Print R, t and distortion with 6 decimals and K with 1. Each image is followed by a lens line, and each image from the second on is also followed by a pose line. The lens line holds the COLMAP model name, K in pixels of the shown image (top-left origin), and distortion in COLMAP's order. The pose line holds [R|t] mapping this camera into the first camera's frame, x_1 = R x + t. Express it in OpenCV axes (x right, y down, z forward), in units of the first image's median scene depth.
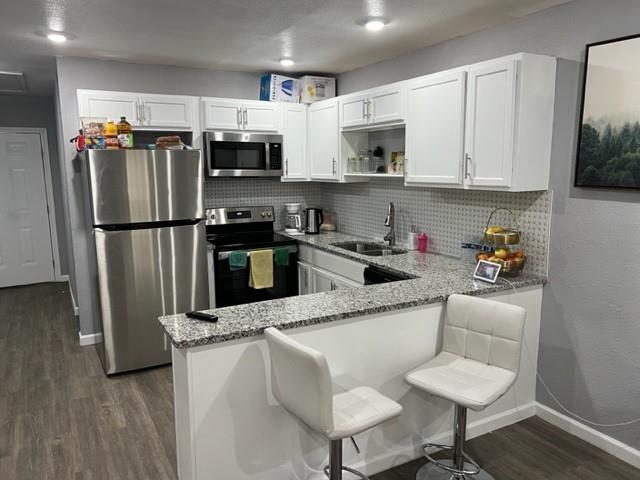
lens RADIAL K [[481.8, 0, 314.6], [0, 481.8, 239.1], [0, 0, 1]] dist [0.056642, -0.060335]
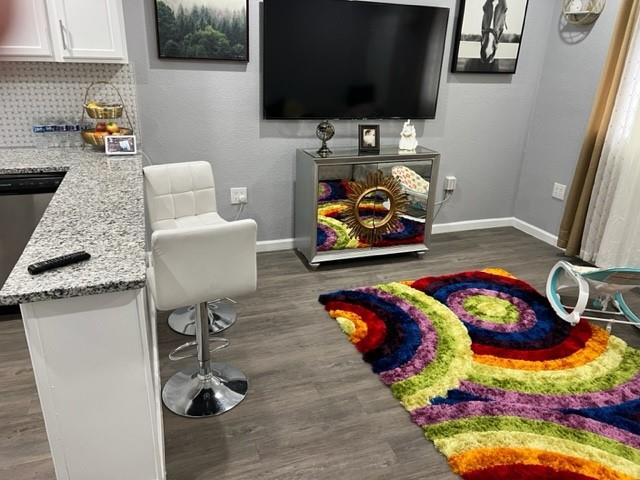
lens RADIAL K [[481.8, 0, 314.6], [0, 481.8, 239.1], [0, 0, 1]] dist [0.056642, -0.060335]
pose [[0.169278, -0.346245, 0.922746, -0.407697], [0.122922, 0.936364, 0.328805, -0.025126], [-0.977873, 0.057767, 0.201067, 0.269632]]
